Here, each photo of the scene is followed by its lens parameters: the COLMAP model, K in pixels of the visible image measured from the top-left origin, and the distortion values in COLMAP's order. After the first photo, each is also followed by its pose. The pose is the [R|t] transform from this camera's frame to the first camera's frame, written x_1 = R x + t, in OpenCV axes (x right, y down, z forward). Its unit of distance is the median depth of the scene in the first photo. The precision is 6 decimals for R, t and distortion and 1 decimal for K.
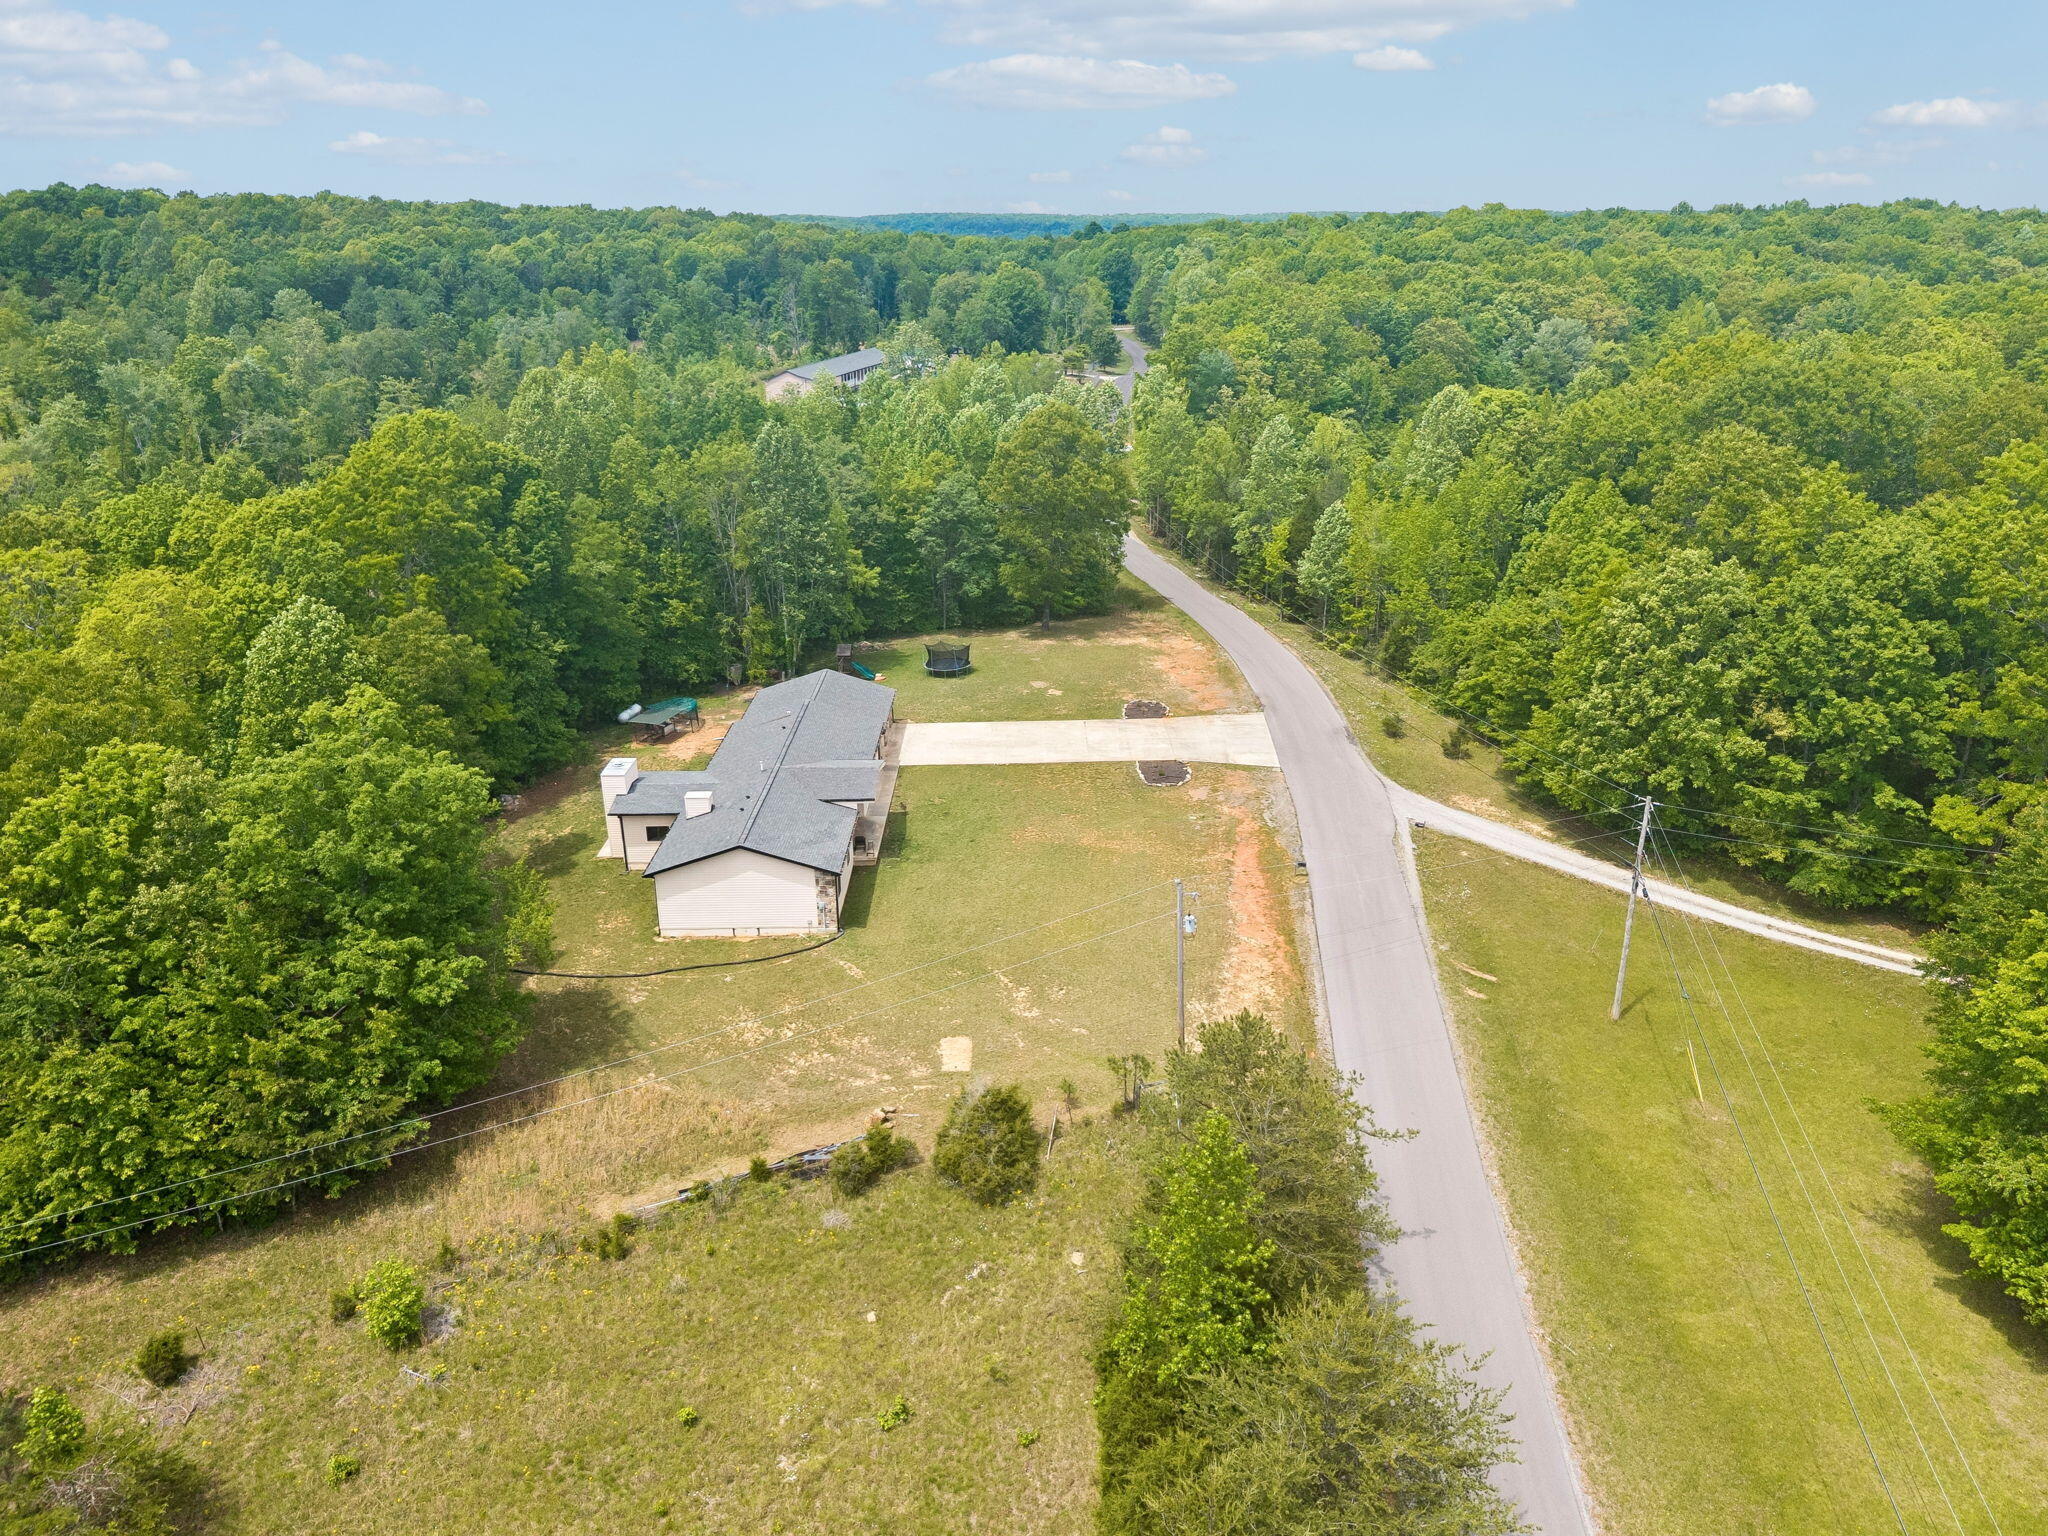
lens RADIAL K [[1393.7, 0, 1025.2], [0, 1393.7, 762.7], [0, 0, 1]] dist [0.016953, -0.014808]
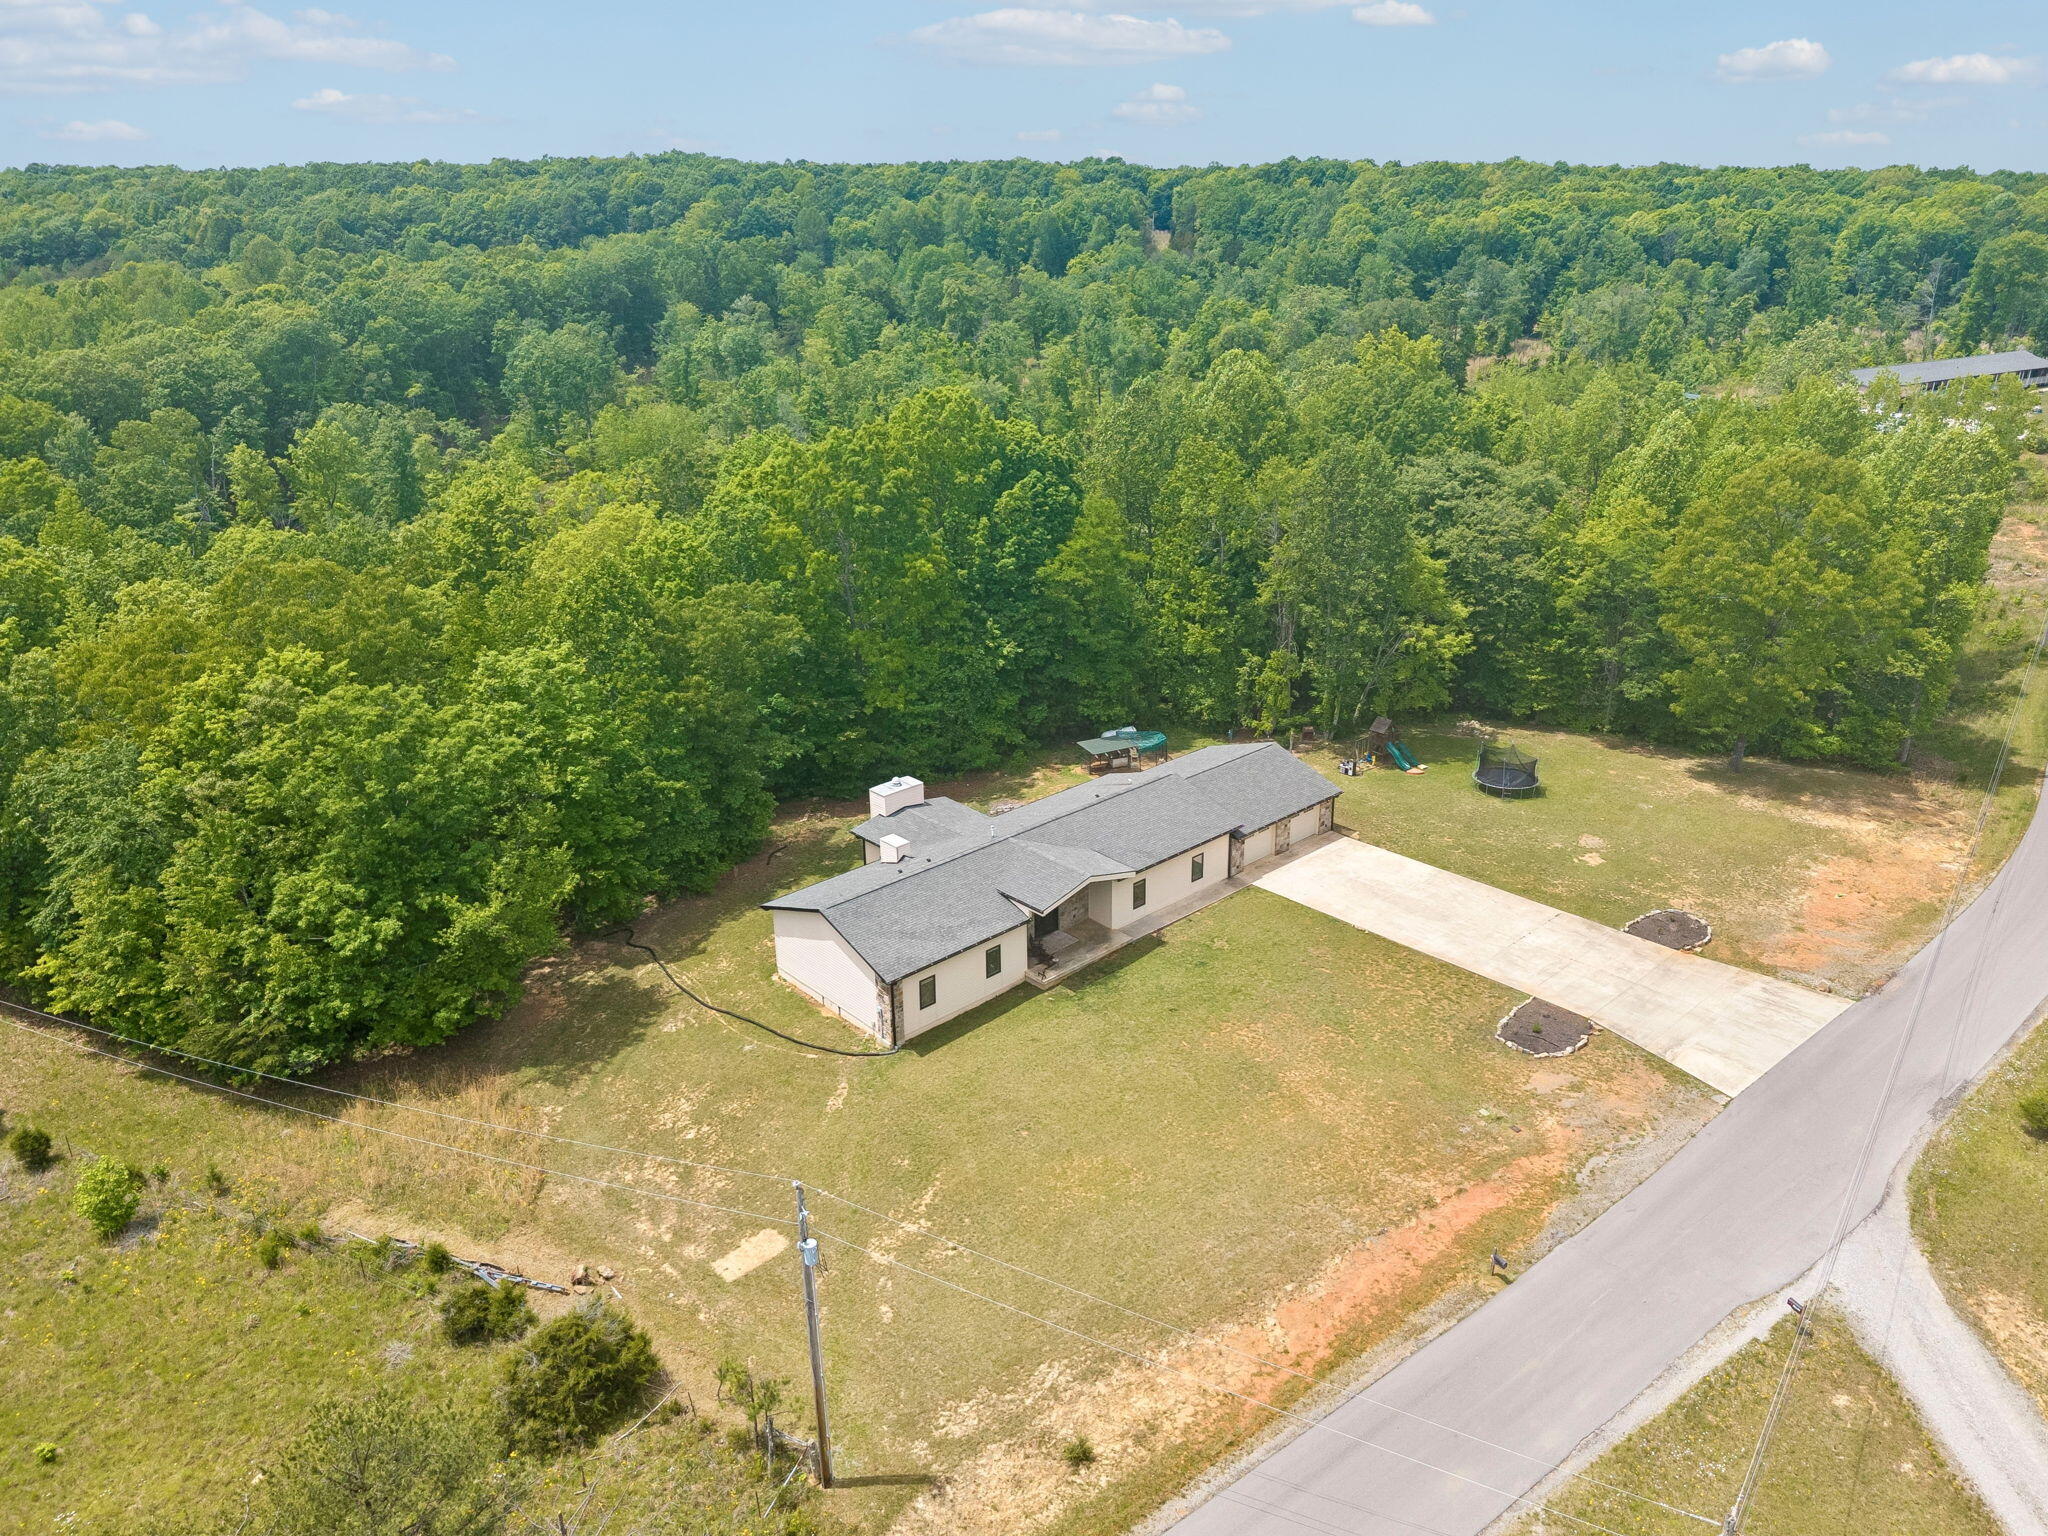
lens RADIAL K [[1417.4, 0, 1030.4], [0, 1417.4, 763.1], [0, 0, 1]] dist [0.020353, -0.019597]
pose [[0.676731, 0.266981, -0.686117, 0.386496], [-0.256169, 0.959088, 0.120534, -0.139398], [0.690227, 0.094192, 0.717436, 0.368372]]
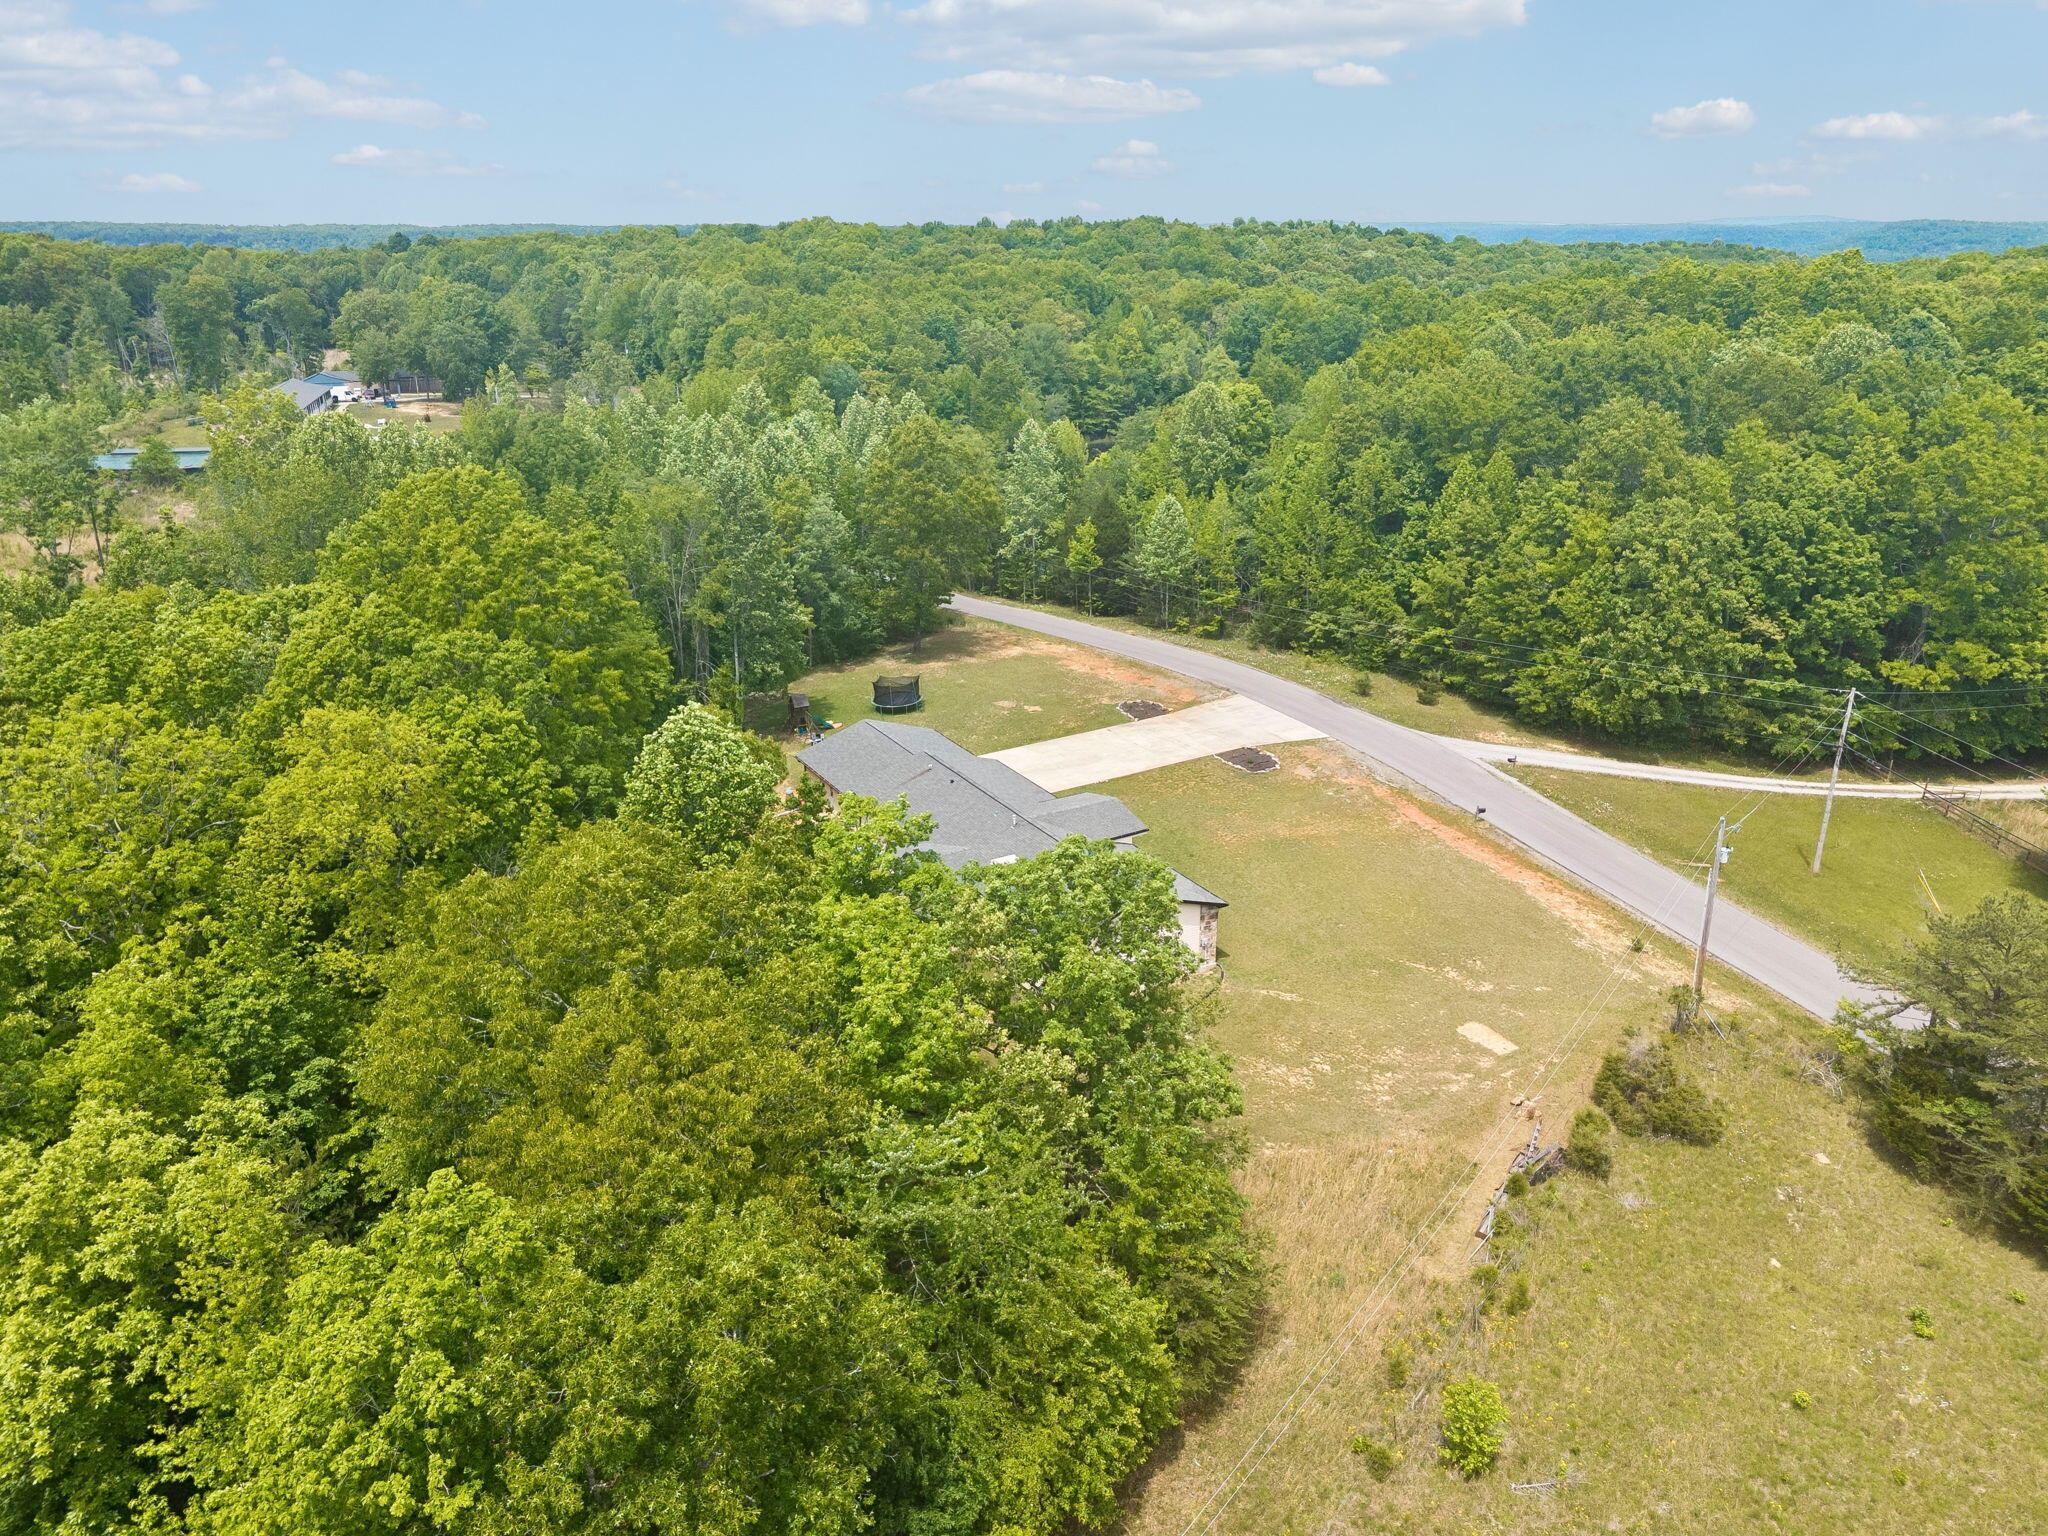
lens RADIAL K [[1417.4, 0, 1030.4], [0, 1417.4, 763.1], [0, 0, 1]] dist [0.020353, -0.019597]
pose [[0.858474, -0.169553, 0.484018, -0.587566], [0.175245, 0.983943, 0.033855, -0.059513], [-0.481986, 0.055758, 0.874403, 0.178096]]
